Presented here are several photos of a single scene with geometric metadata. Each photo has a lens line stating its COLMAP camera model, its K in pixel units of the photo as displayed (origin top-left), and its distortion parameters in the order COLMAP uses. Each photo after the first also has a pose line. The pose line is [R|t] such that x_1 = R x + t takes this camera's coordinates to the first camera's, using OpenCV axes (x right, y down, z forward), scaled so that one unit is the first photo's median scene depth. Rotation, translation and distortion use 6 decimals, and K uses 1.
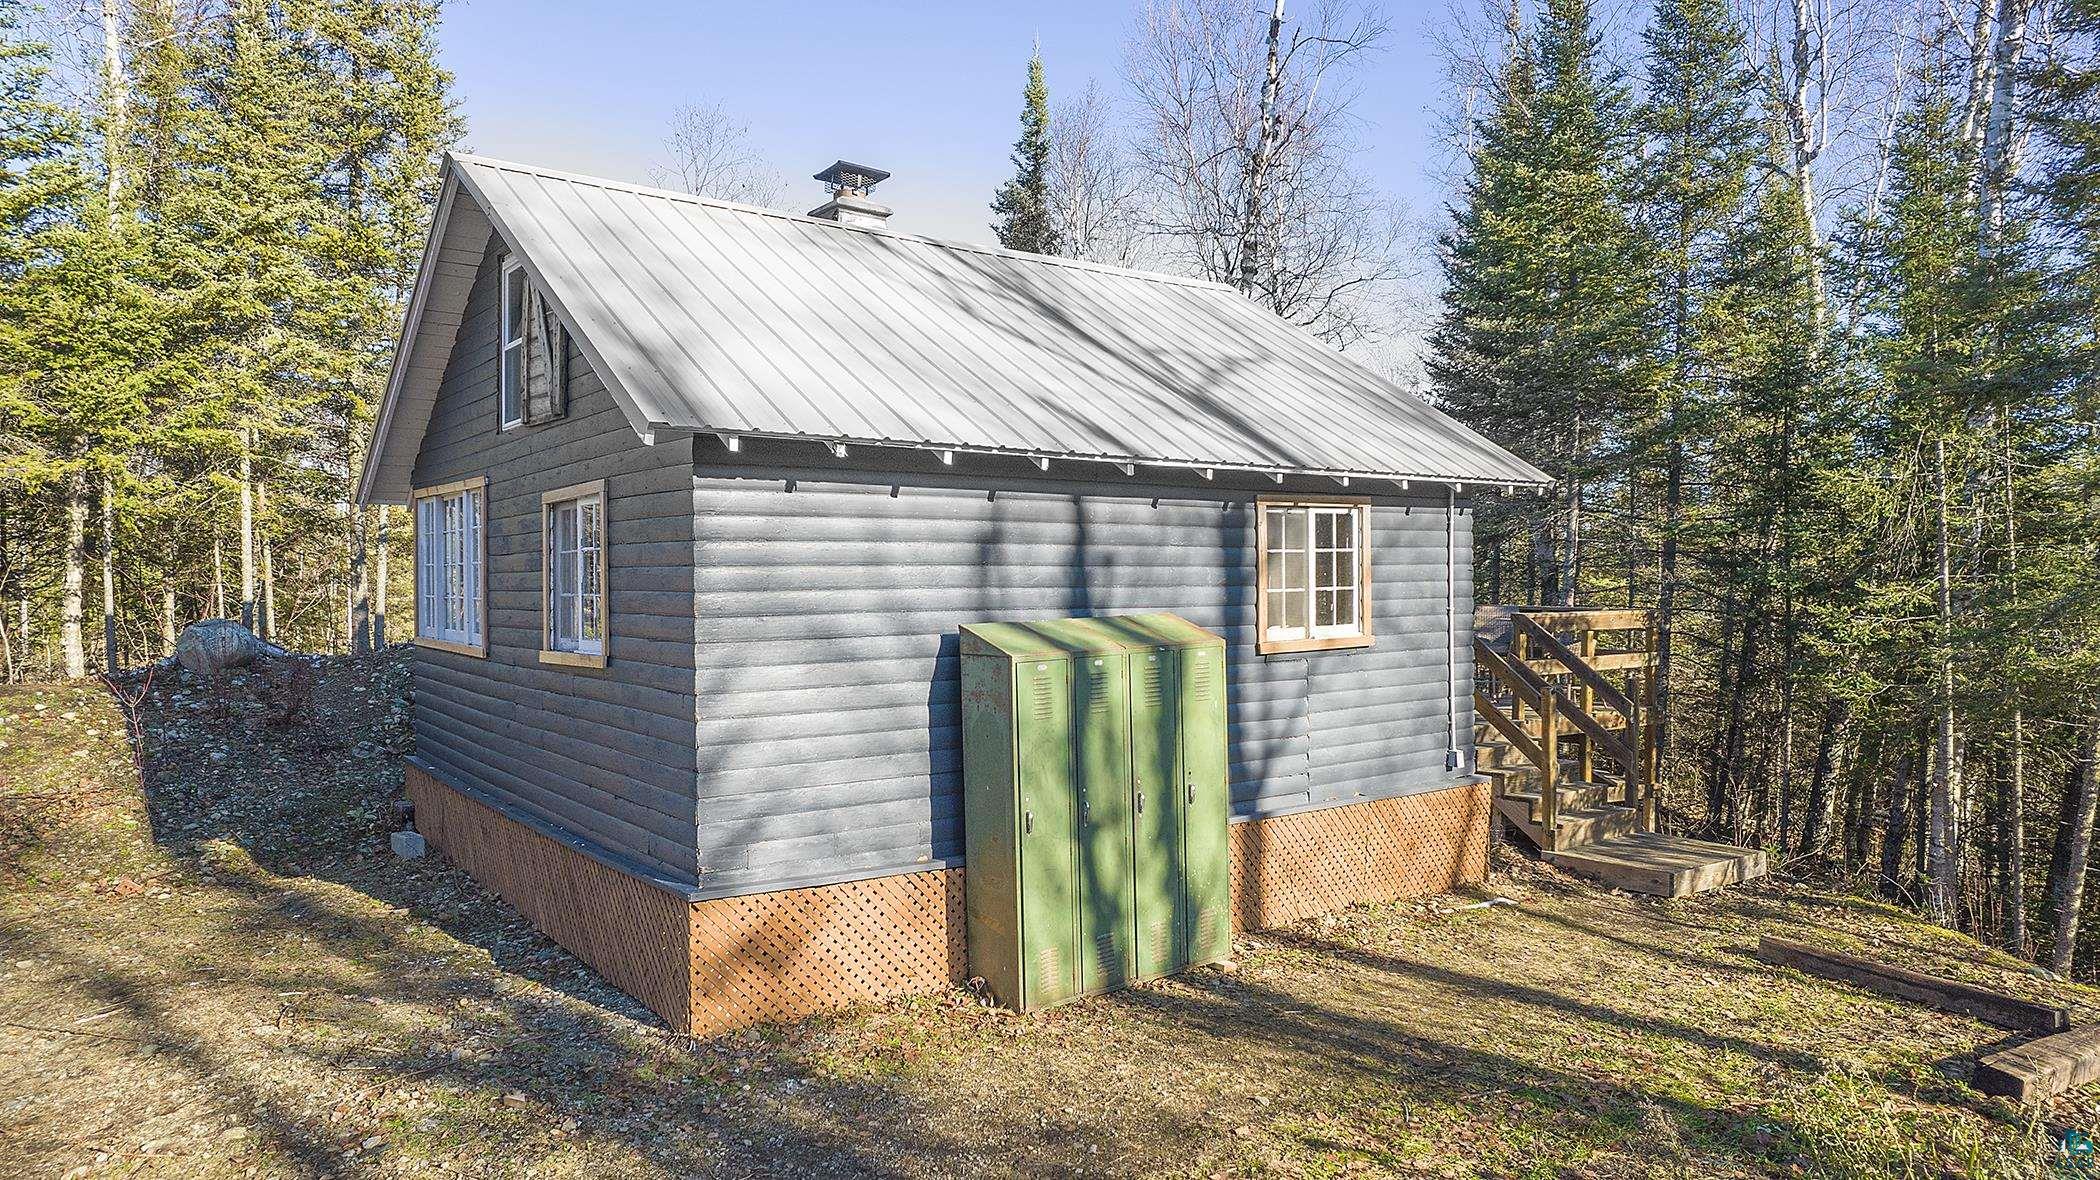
lens RADIAL K [[1342.0, 0, 1050.0], [0, 1342.0, 590.0], [0, 0, 1]] dist [-0.082611, 0.077800]
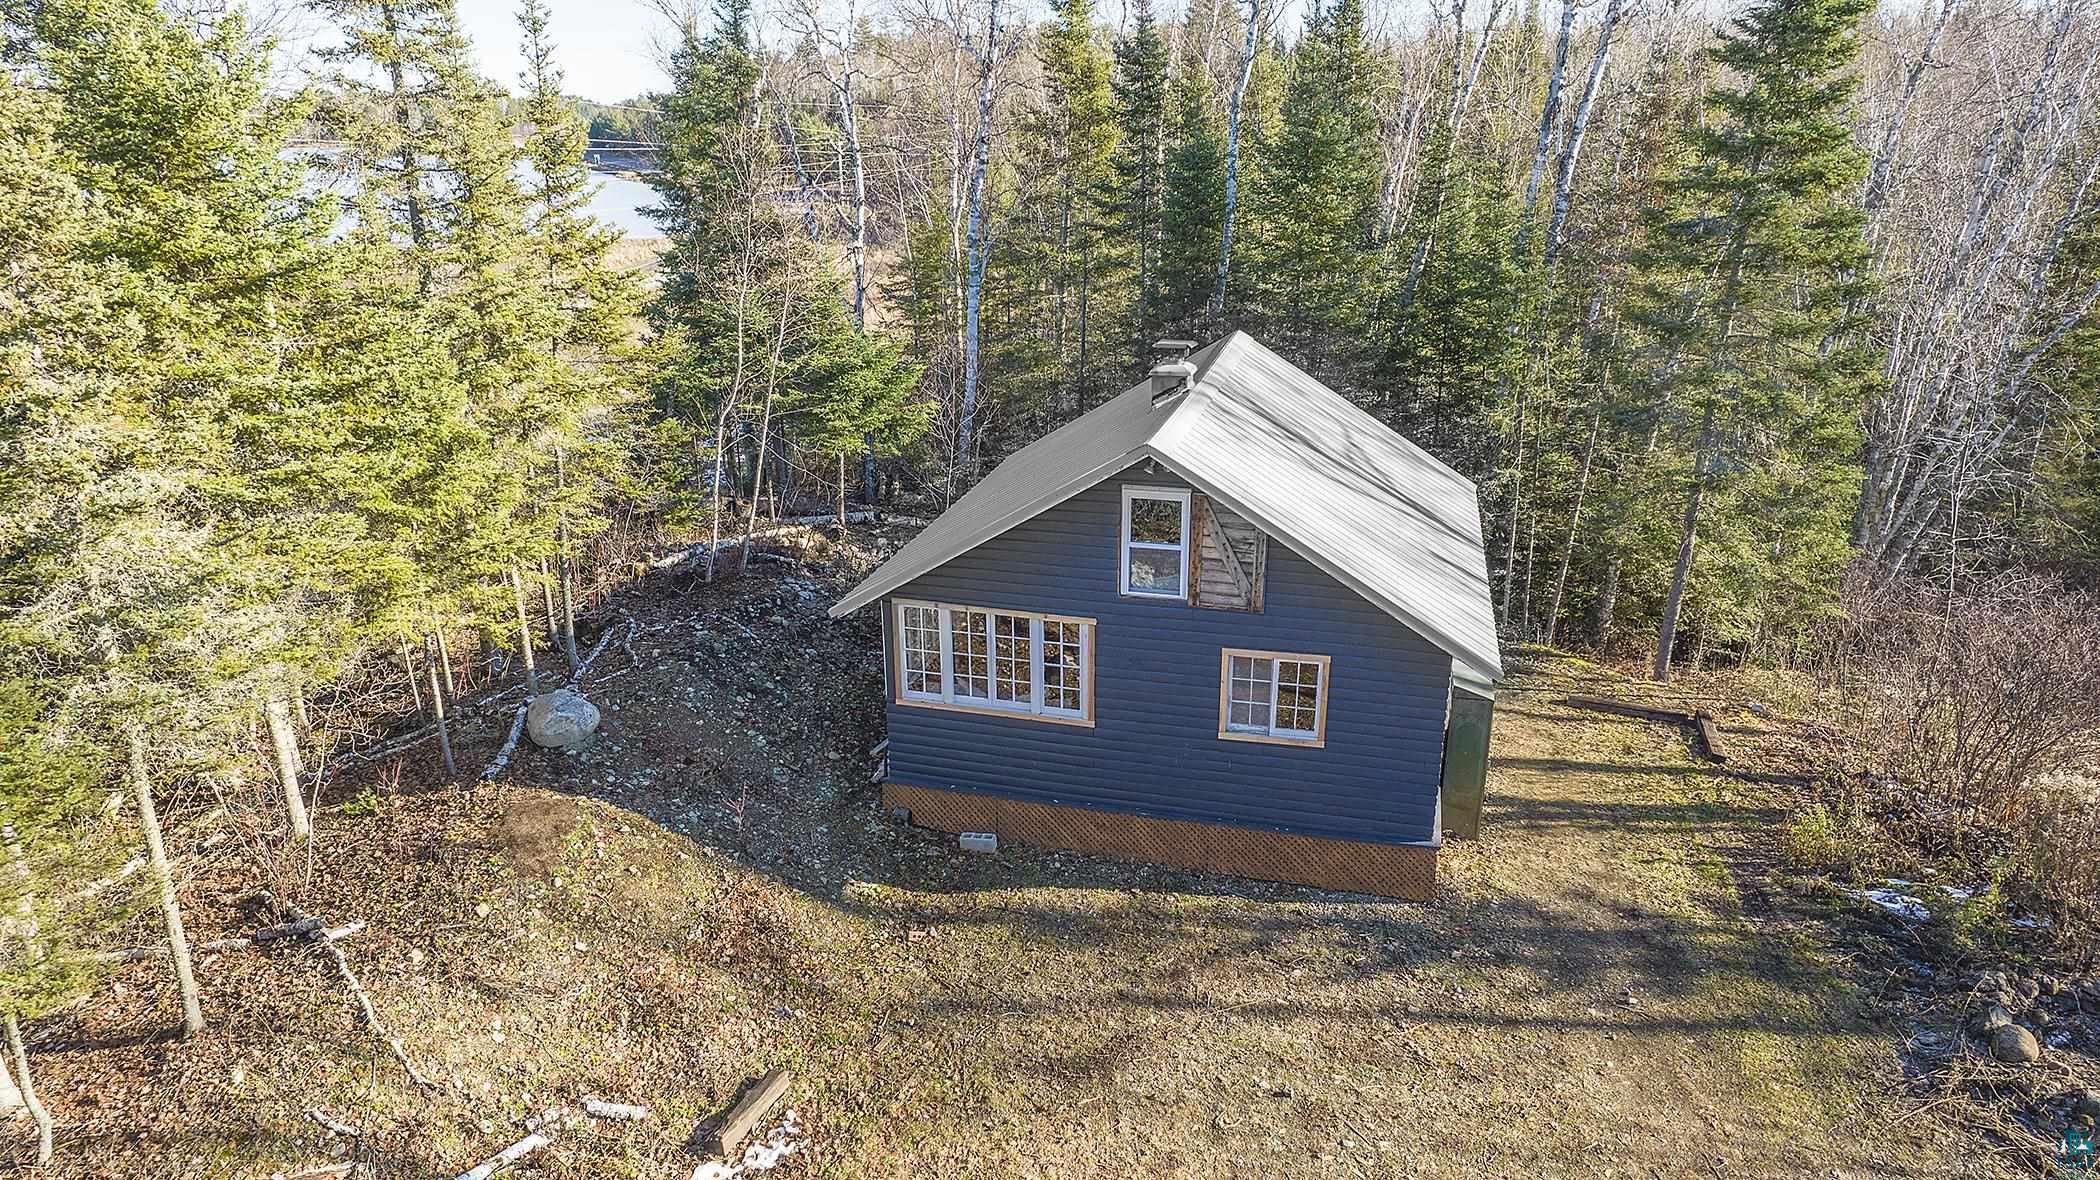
lens RADIAL K [[1306.6, 0, 1050.0], [0, 1306.6, 590.0], [0, 0, 1]] dist [0.082511, -0.294858]
pose [[0.792133, -0.206779, 0.574254, -1.663193], [0.008395, 0.944464, 0.328507, -0.769718], [-0.610291, -0.255400, 0.749877, -0.118170]]
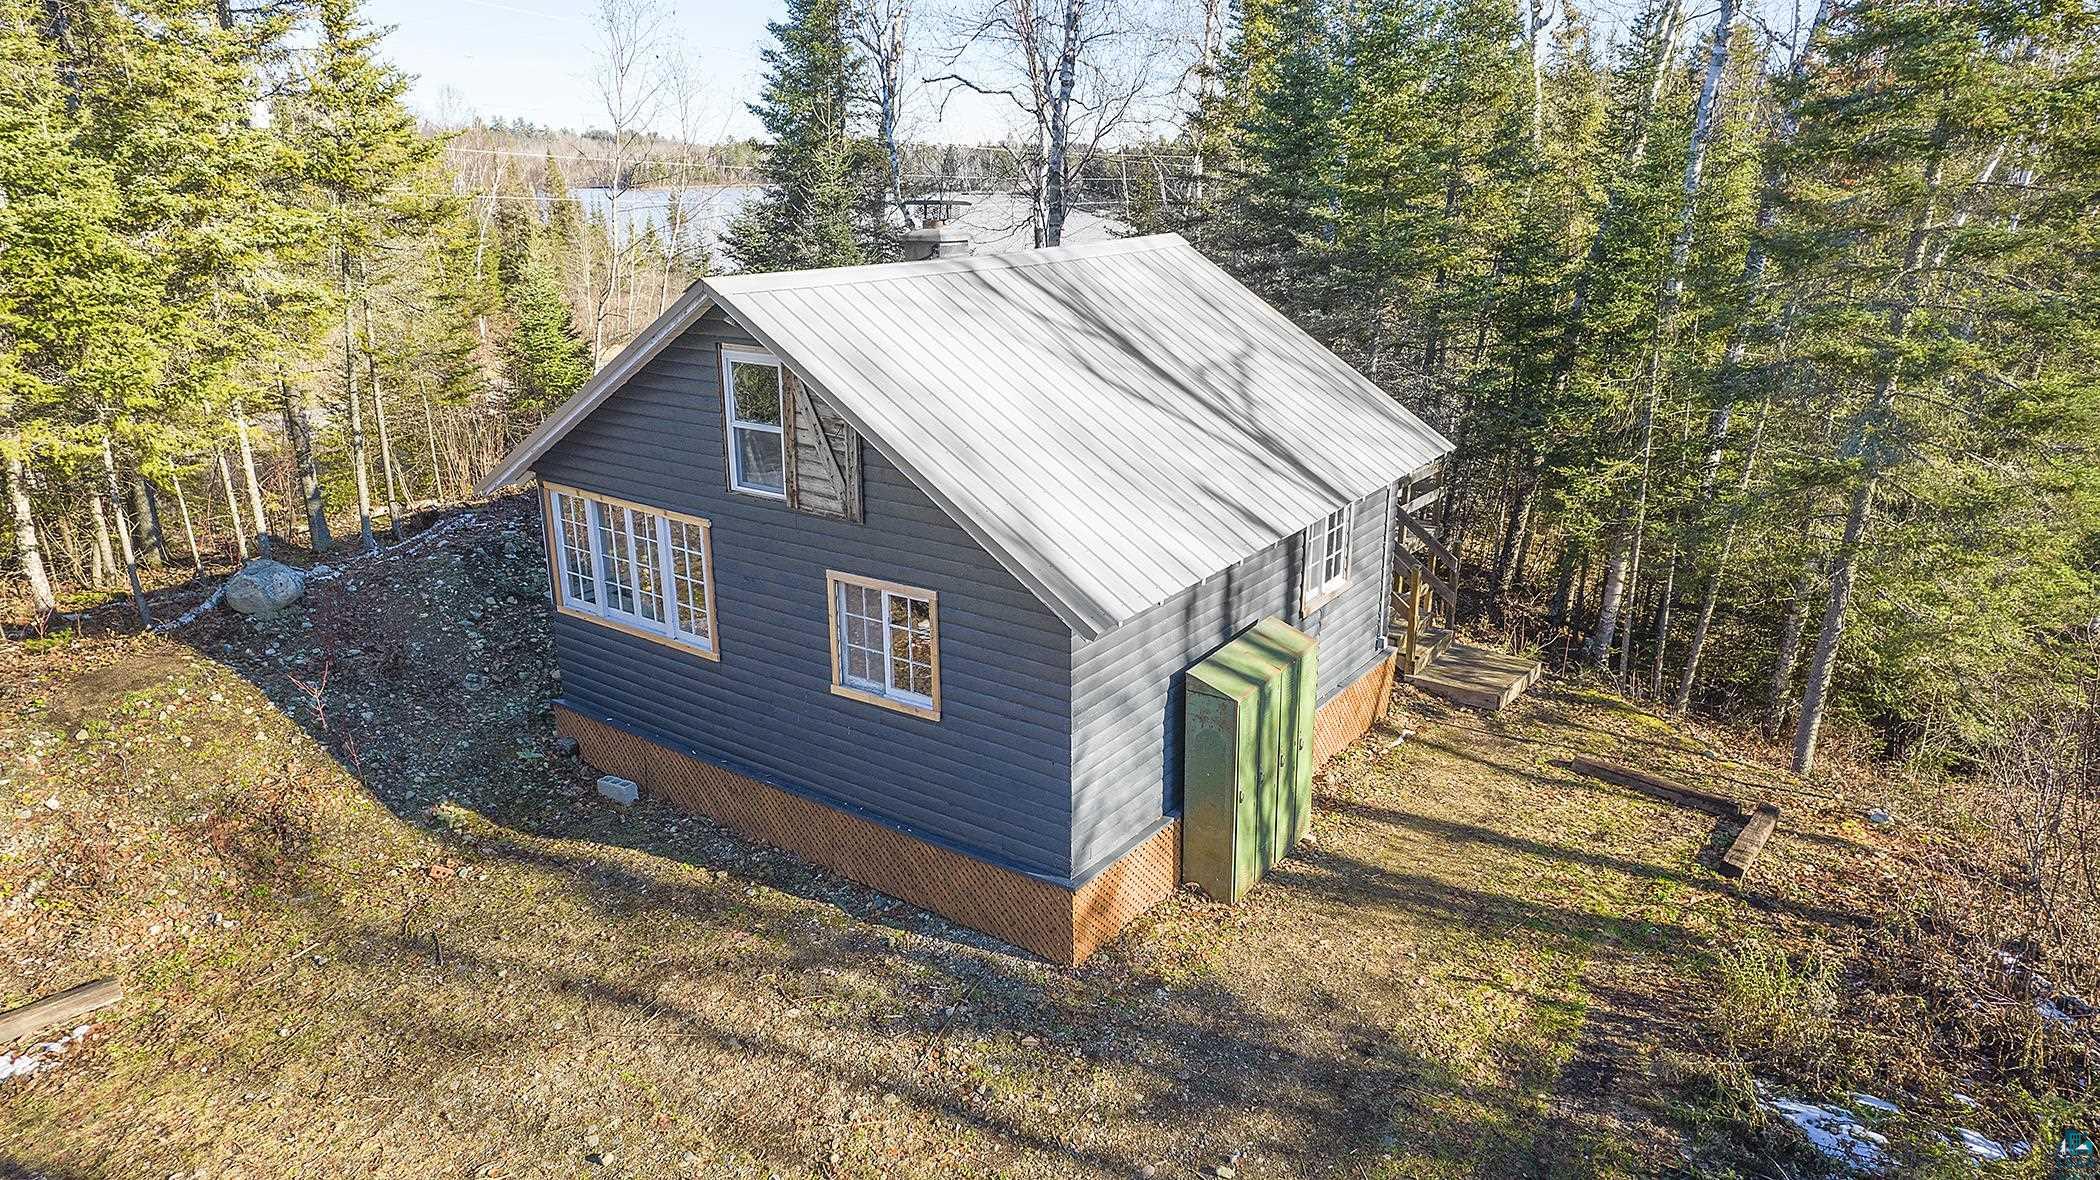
lens RADIAL K [[1342.0, 0, 1050.0], [0, 1342.0, 590.0], [0, 0, 1]] dist [-0.082611, 0.077800]
pose [[0.955077, -0.087995, 0.282992, -0.599206], [0.001516, 0.956339, 0.292254, -0.474901], [-0.296353, -0.278696, 0.913511, -0.273762]]
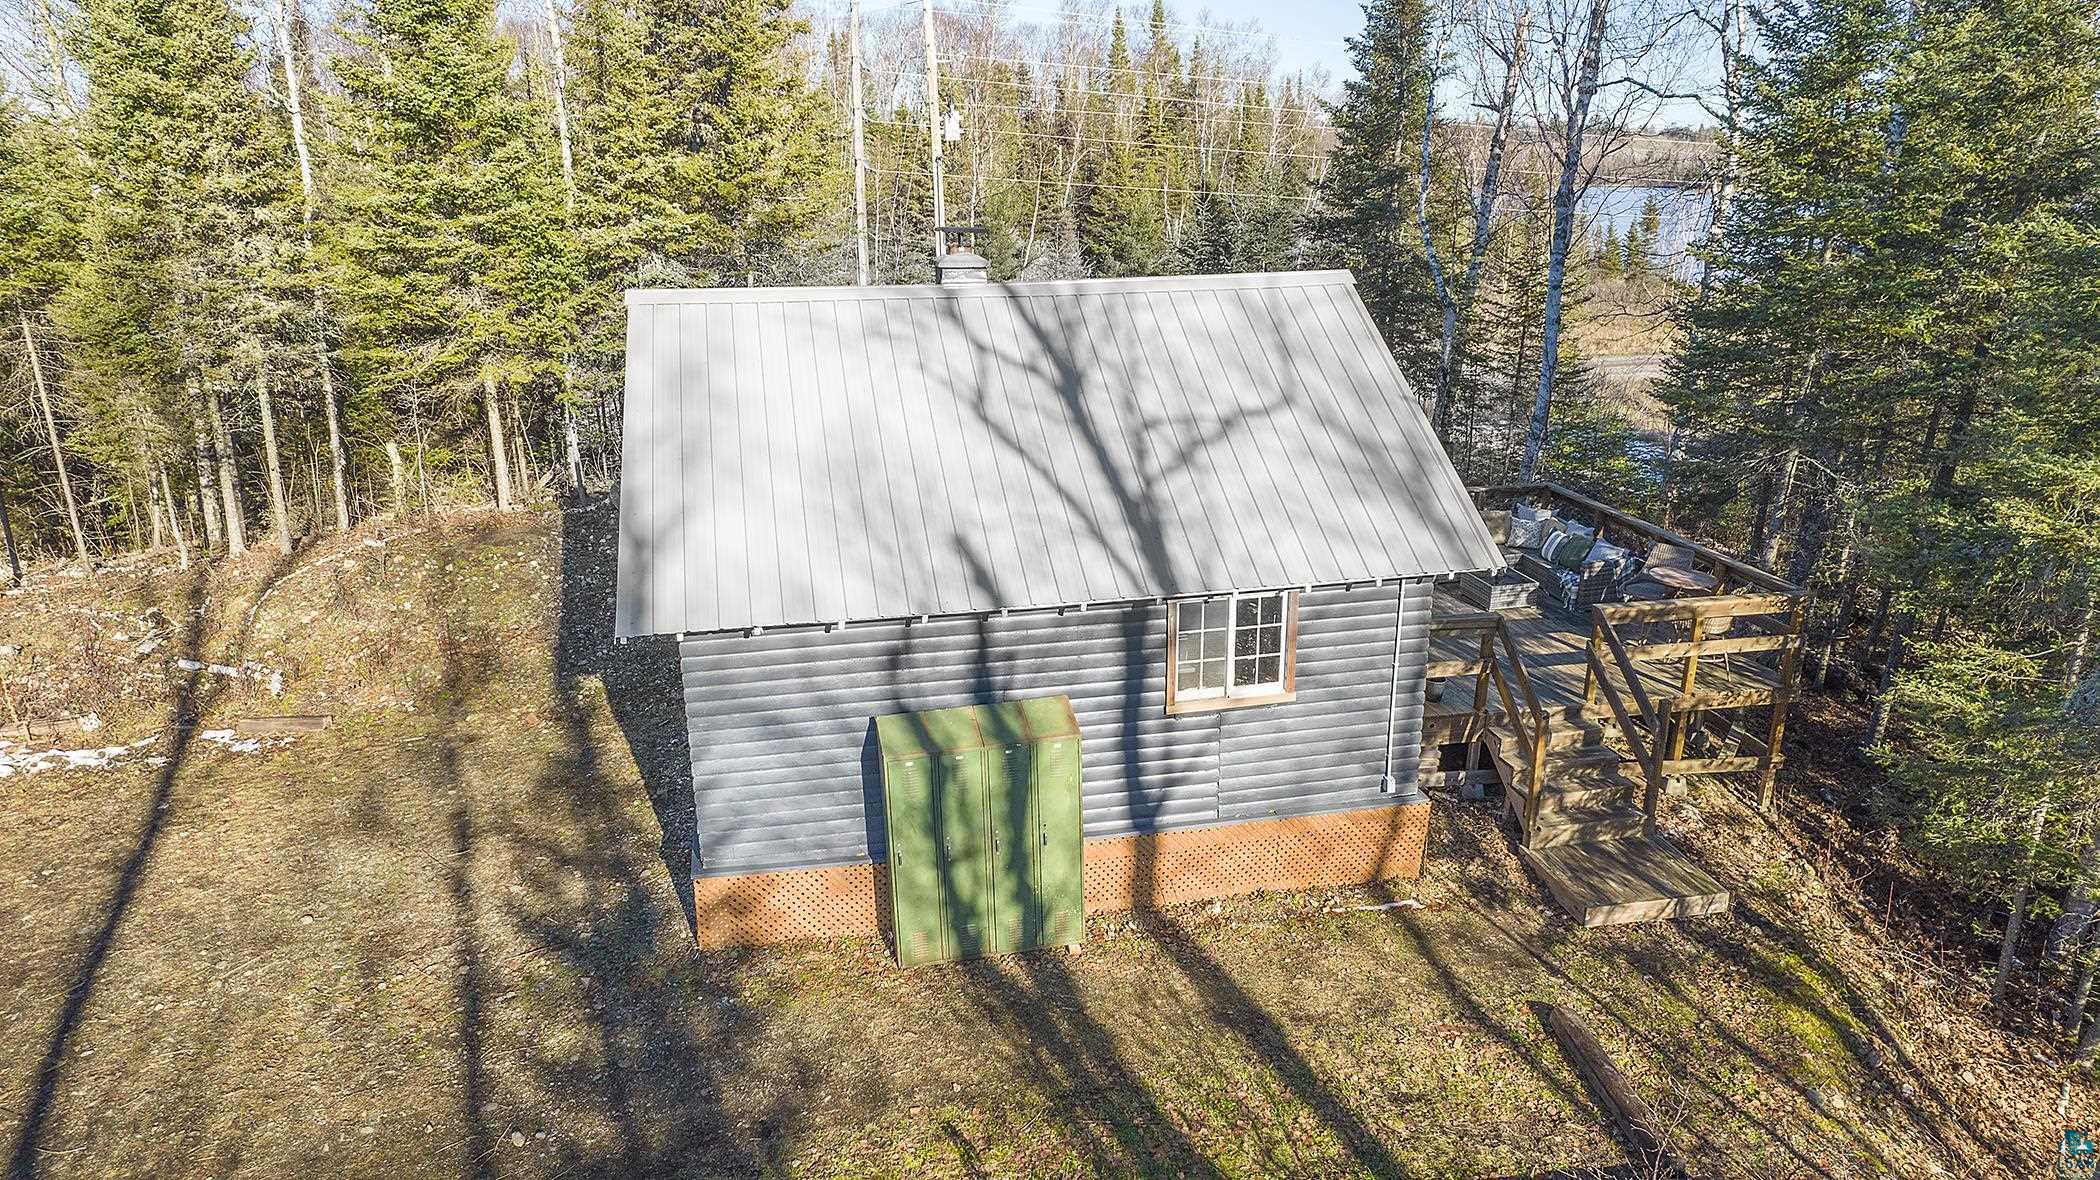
lens RADIAL K [[1338.7, 0, 1064.4], [0, 1338.7, 618.3], [0, 0, 1]] dist [-0.093729, 0.075100]
pose [[0.907028, 0.140088, -0.397084, 0.655377], [-0.009421, 0.949550, 0.313474, -0.506604], [0.420965, -0.280589, 0.862588, -0.120024]]
